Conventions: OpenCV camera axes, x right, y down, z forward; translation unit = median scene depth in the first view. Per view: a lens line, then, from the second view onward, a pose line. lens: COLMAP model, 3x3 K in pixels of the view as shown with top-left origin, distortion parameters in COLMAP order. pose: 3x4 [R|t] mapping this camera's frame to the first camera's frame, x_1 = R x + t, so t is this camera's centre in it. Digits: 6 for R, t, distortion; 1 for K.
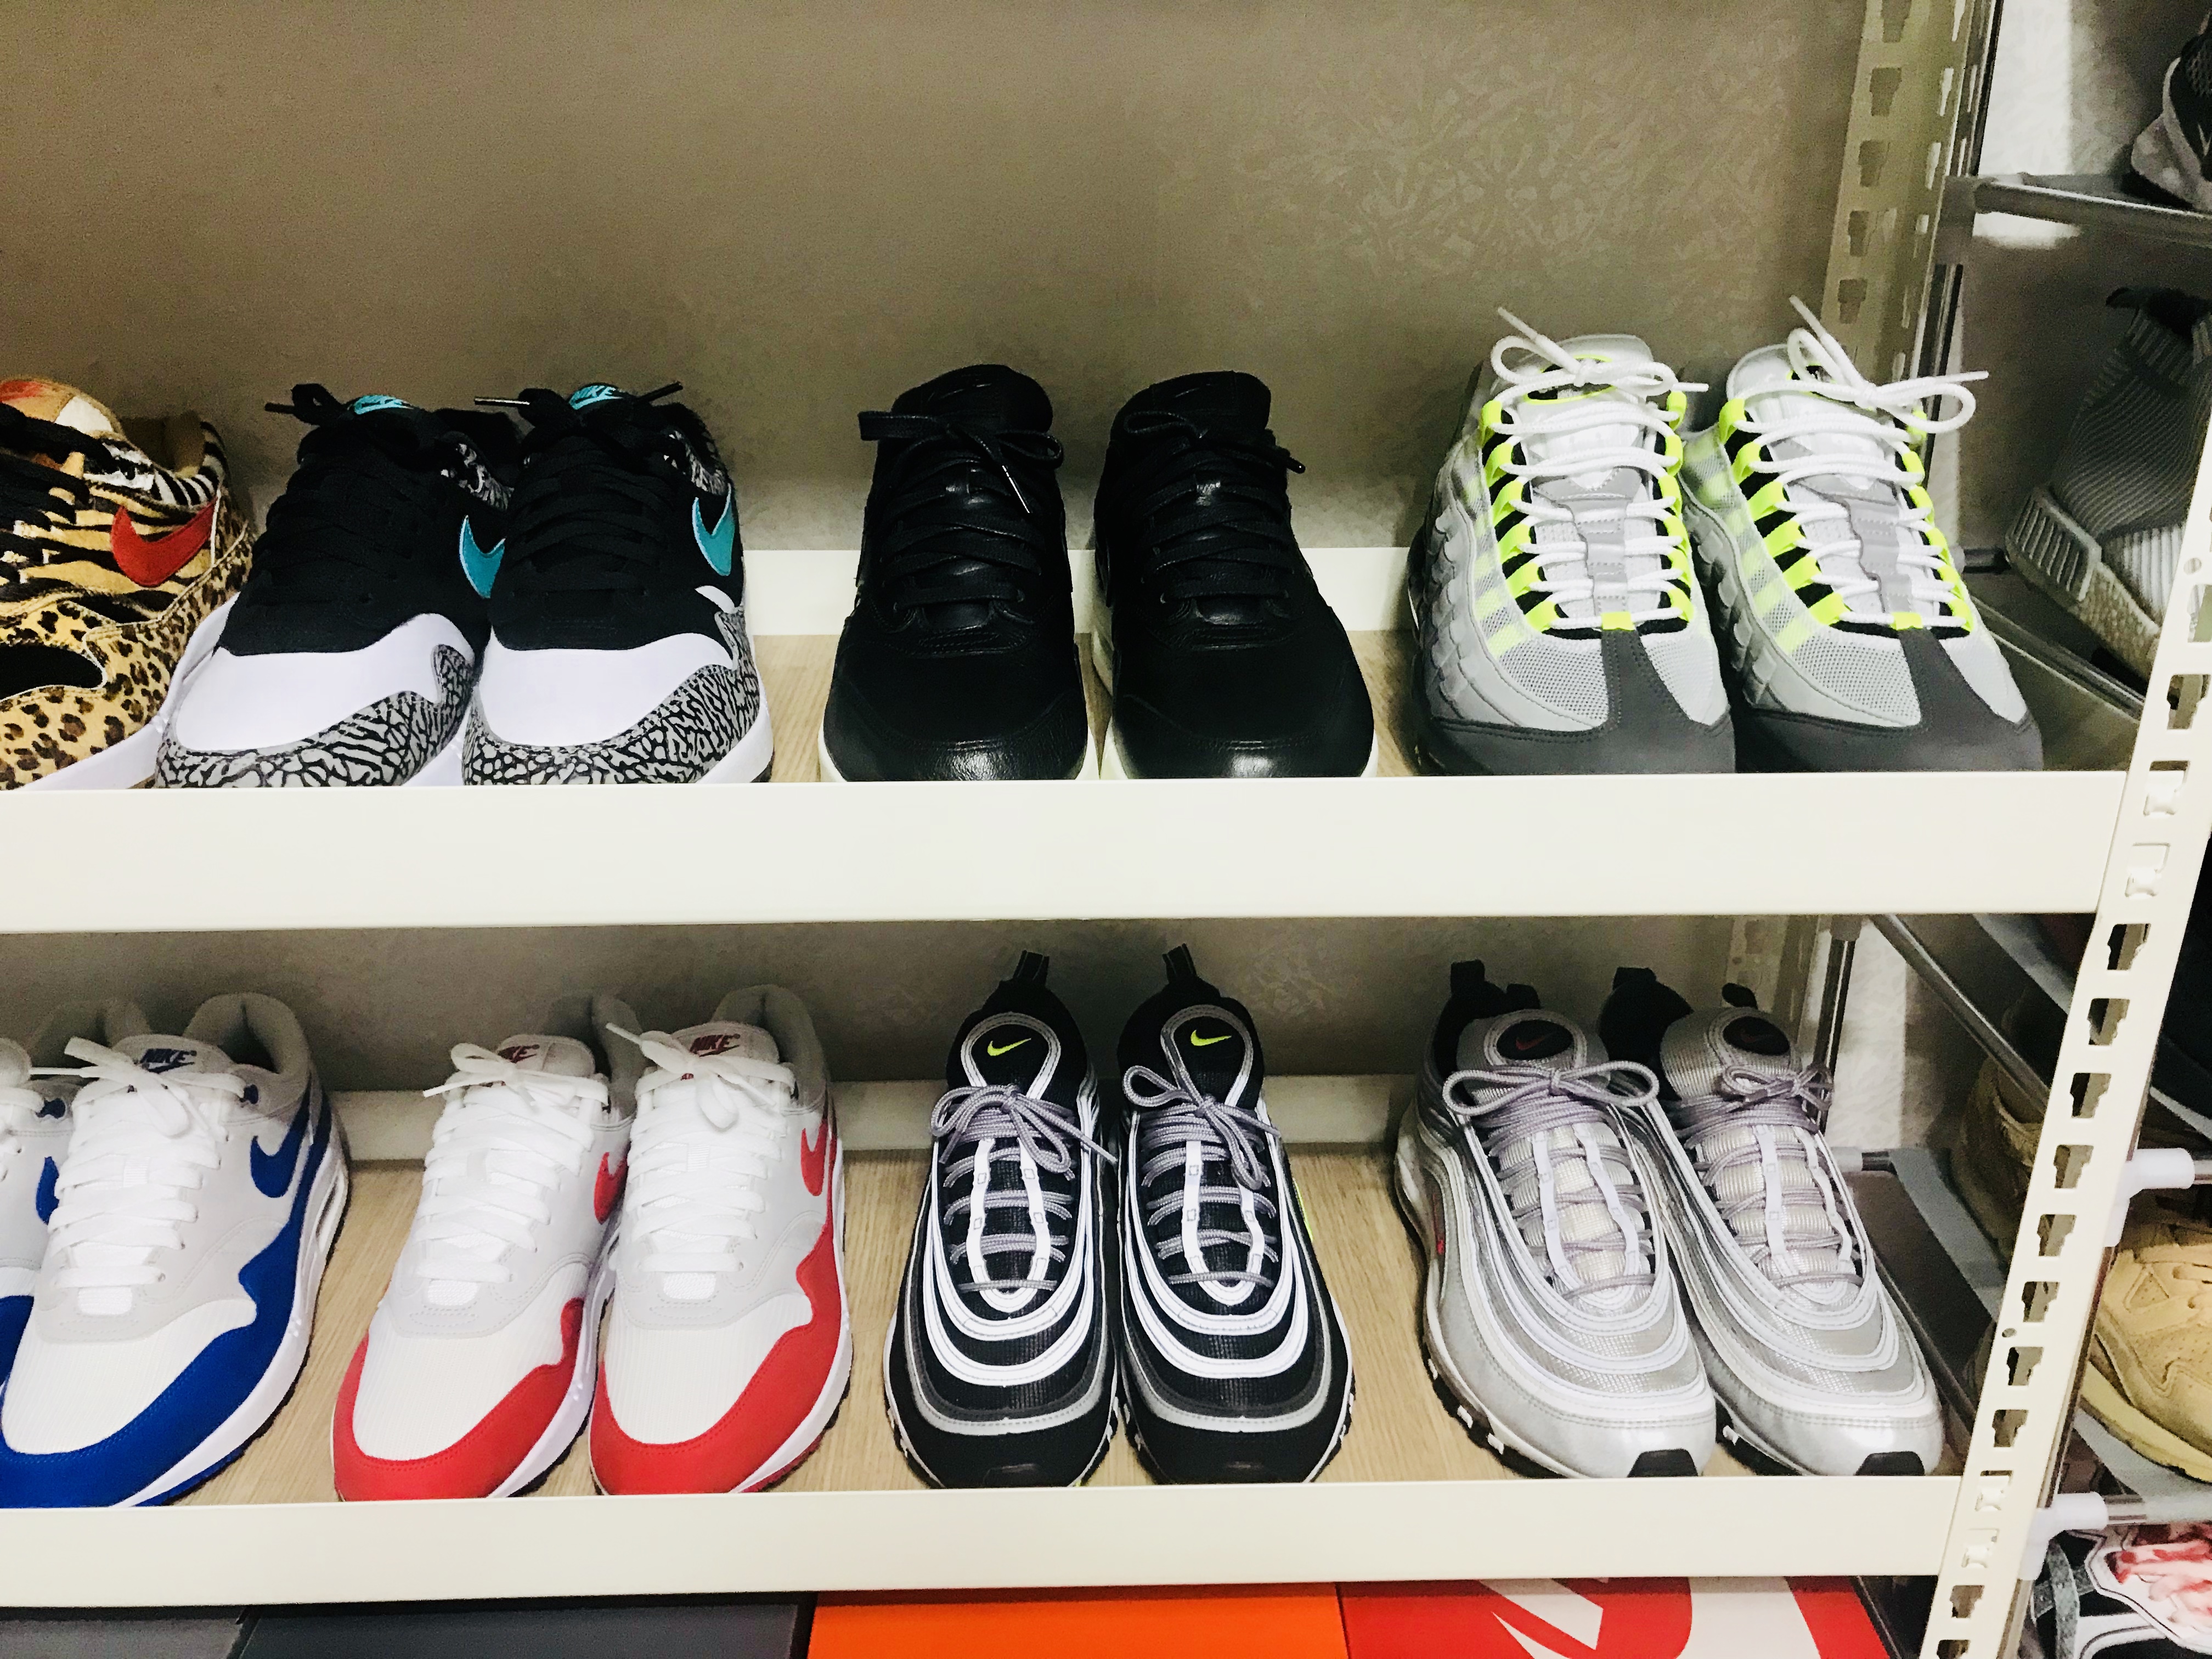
lens RADIAL K [[1852.4, 0, 1116.8], [0, 1852.4, 793.1], [0, 0, 1]] dist [0.053607, -0.072396]
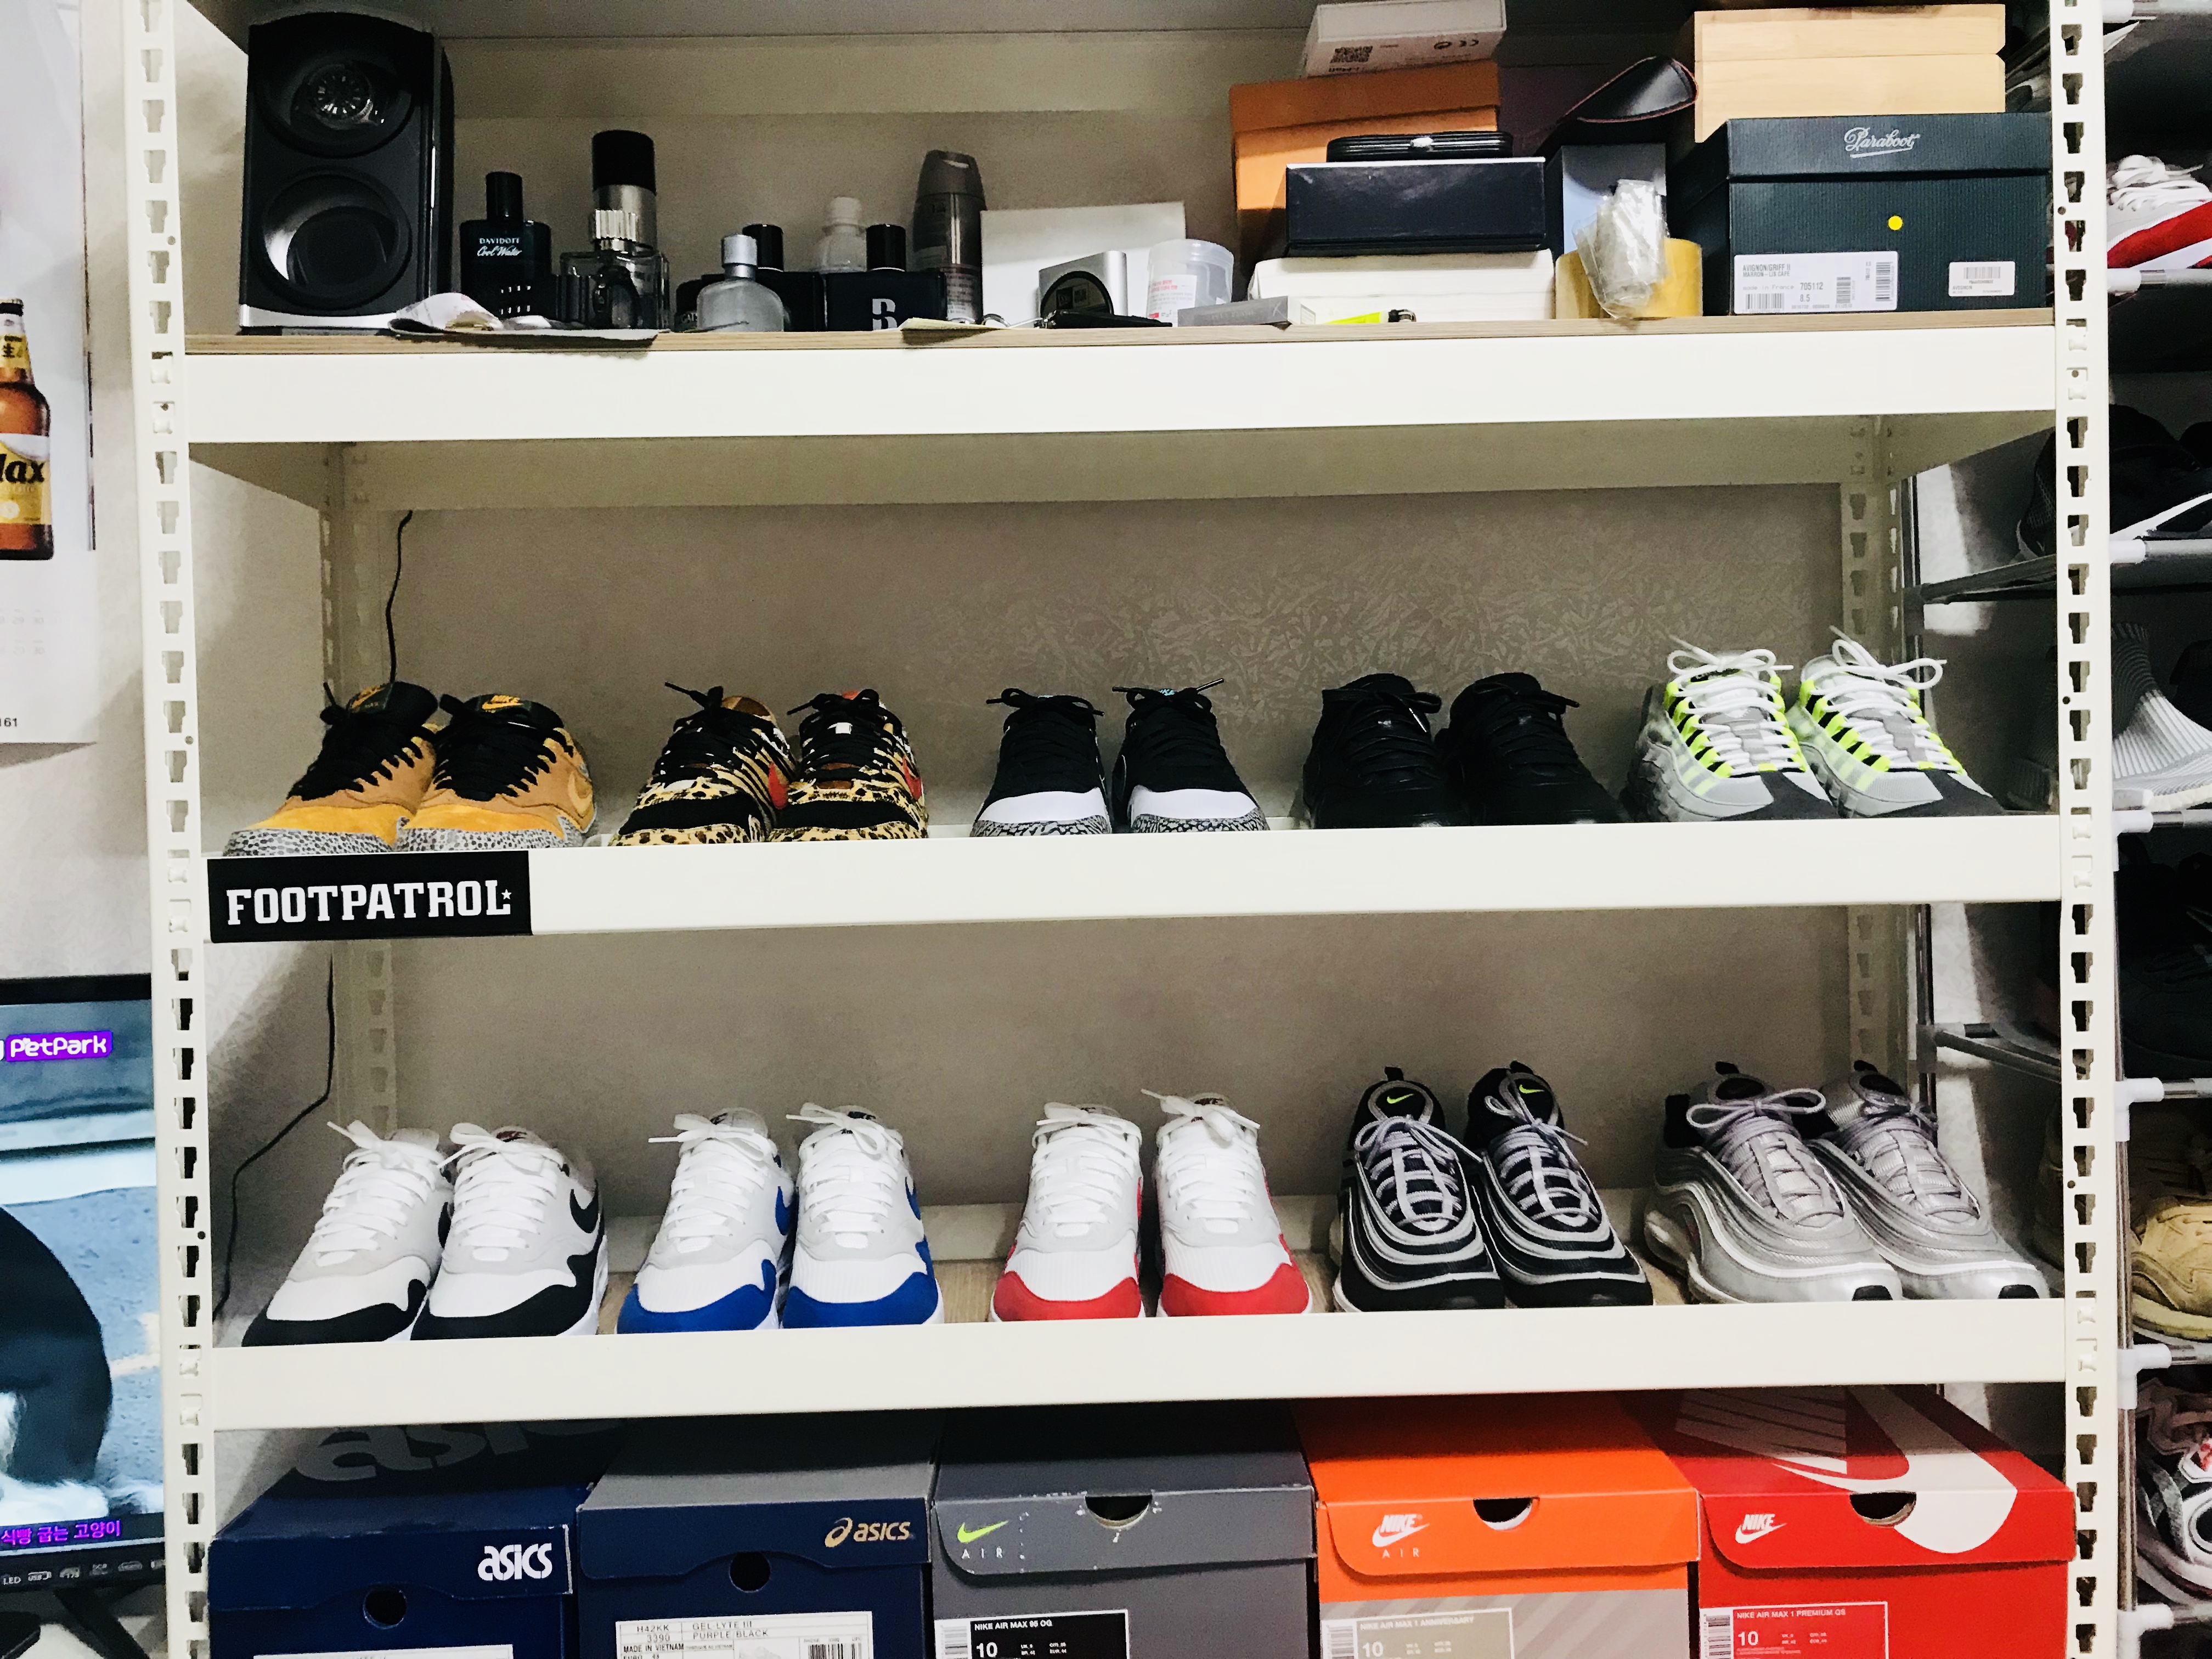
lens RADIAL K [[1852.4, 0, 1078.4], [0, 1852.4, 802.0], [0, 0, 1]] dist [0.053607, -0.072396]
pose [[0.999680, -0.021881, -0.012725, -0.351922], [0.015416, 0.925040, -0.379557, 0.569611], [0.020076, 0.379240, 0.925081, -0.636957]]
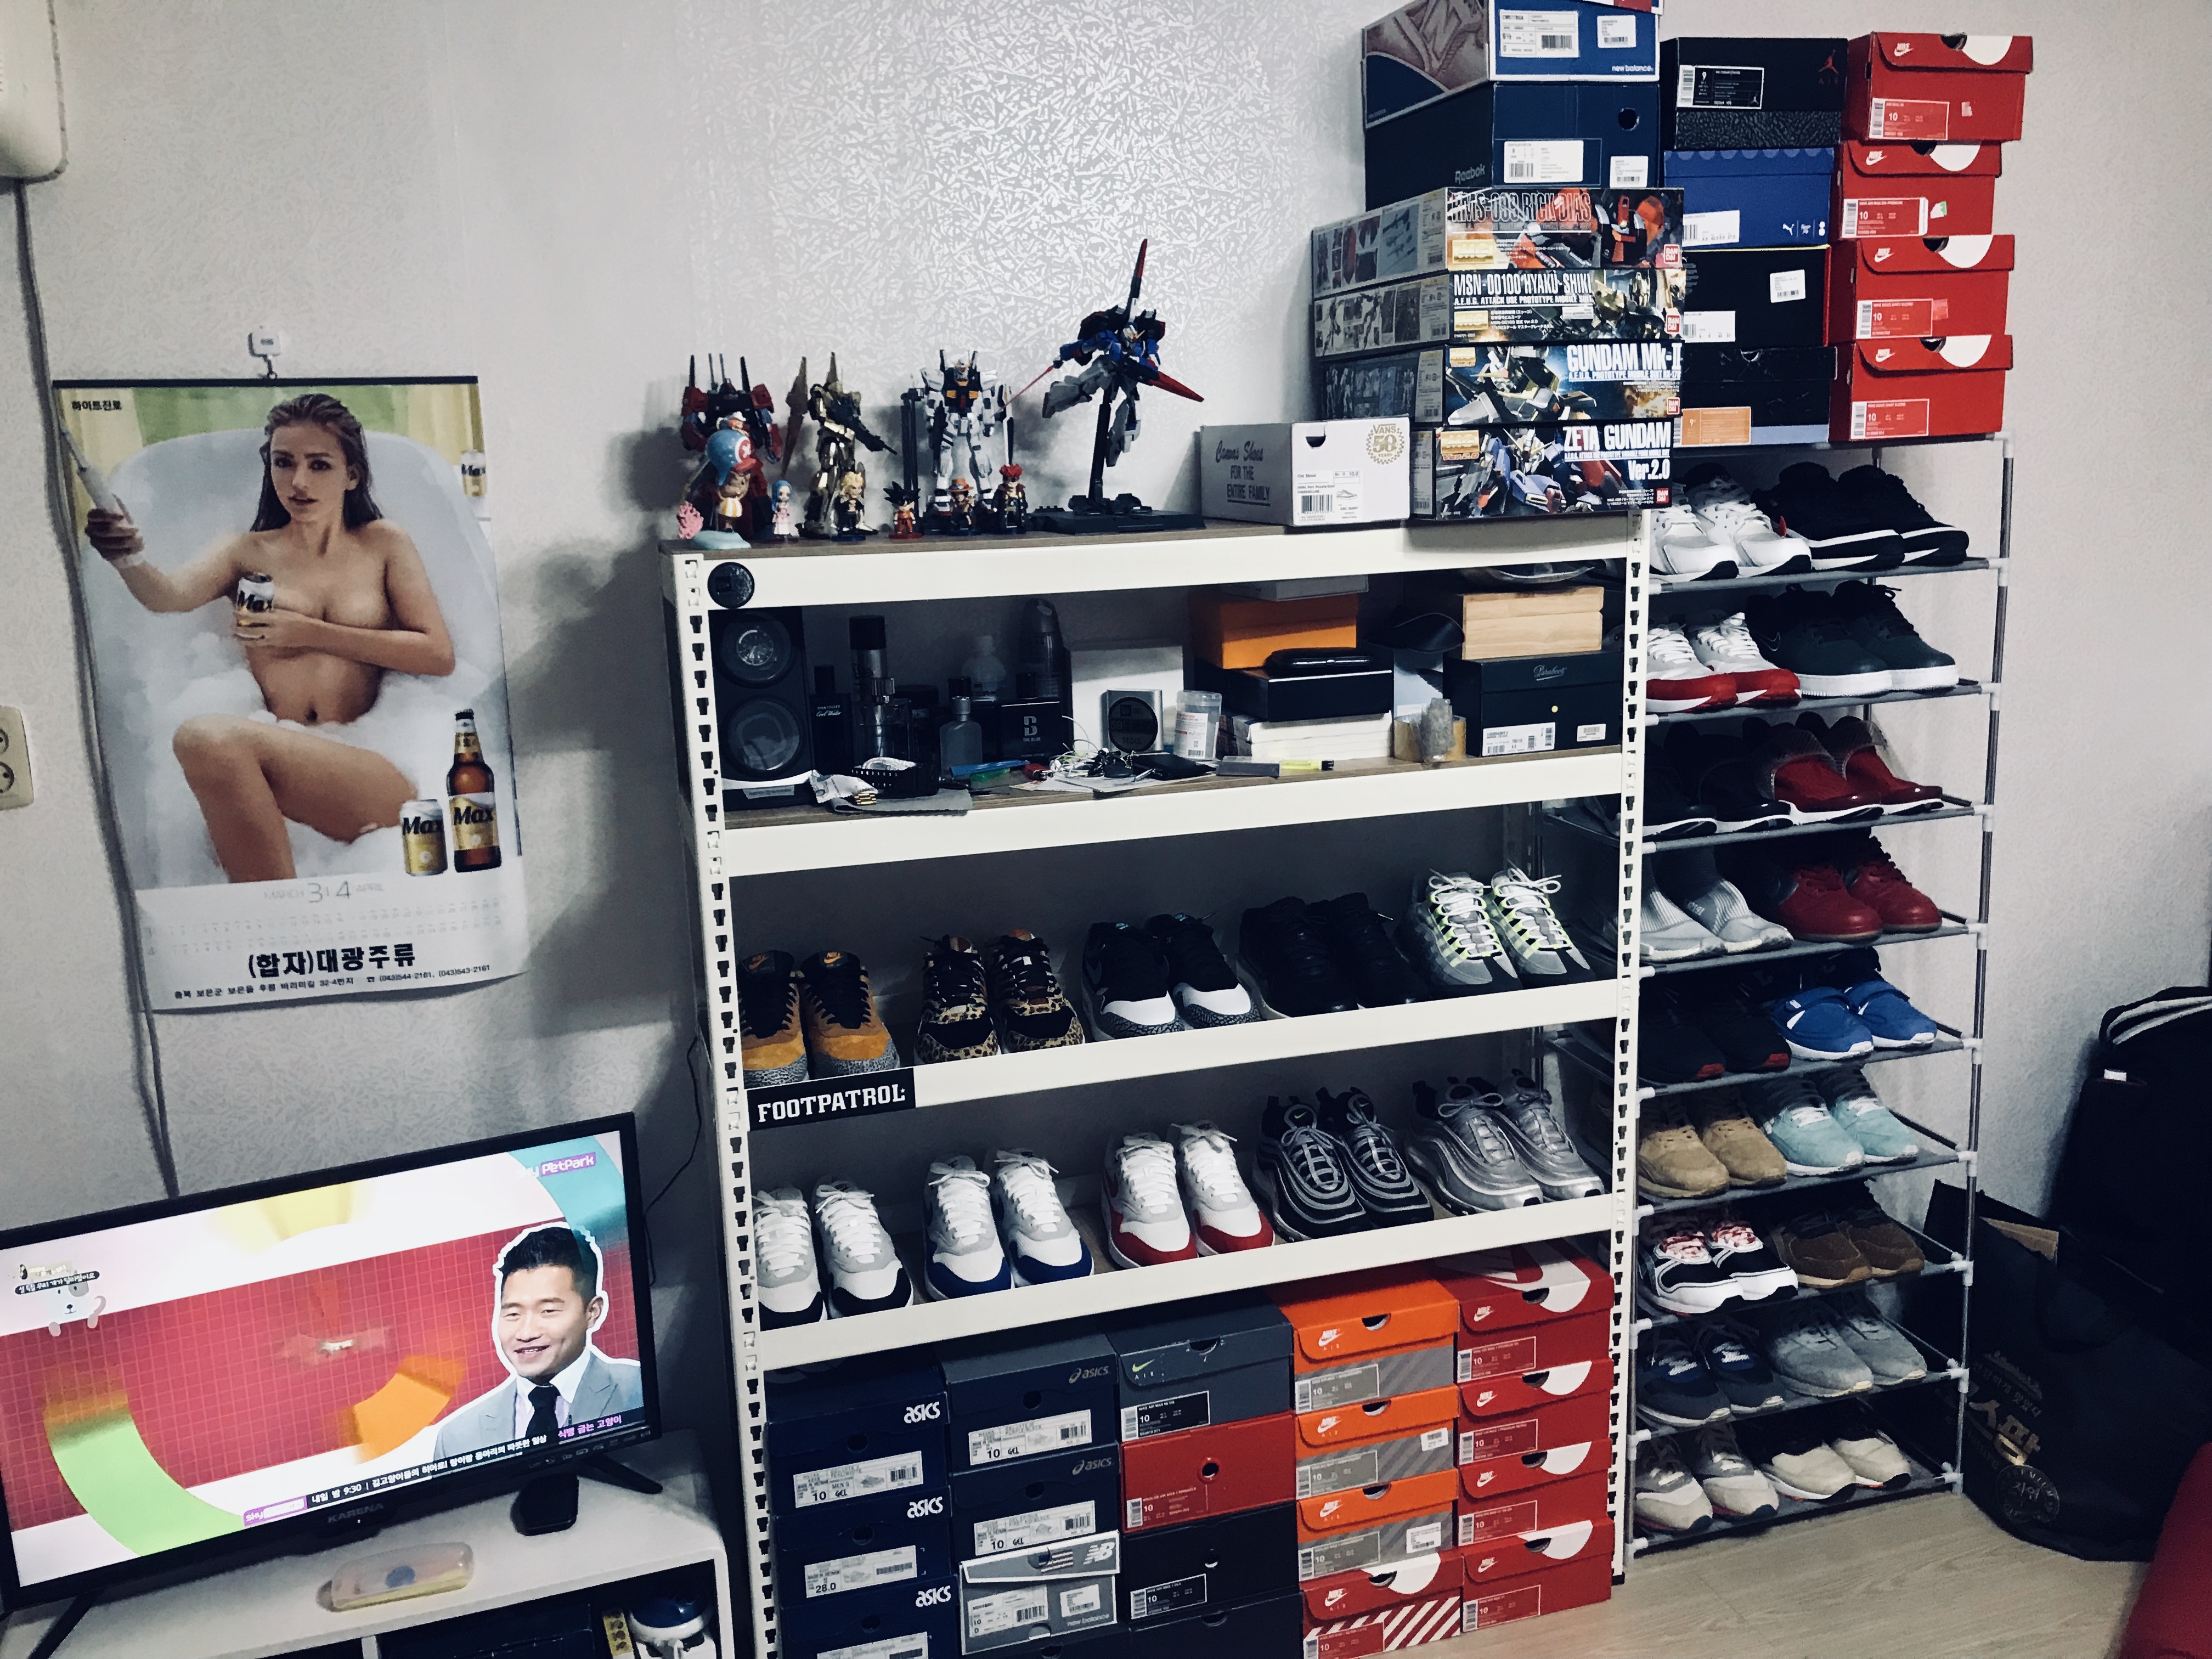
lens RADIAL K [[1852.4, 0, 1058.1], [0, 1852.4, 797.4], [0, 0, 1]] dist [0.053607, -0.072396]
pose [[0.967912, -0.082937, 0.237209, -1.285755], [0.132237, 0.970799, -0.200156, 0.213196], [-0.213682, 0.225101, 0.950615, -2.199385]]
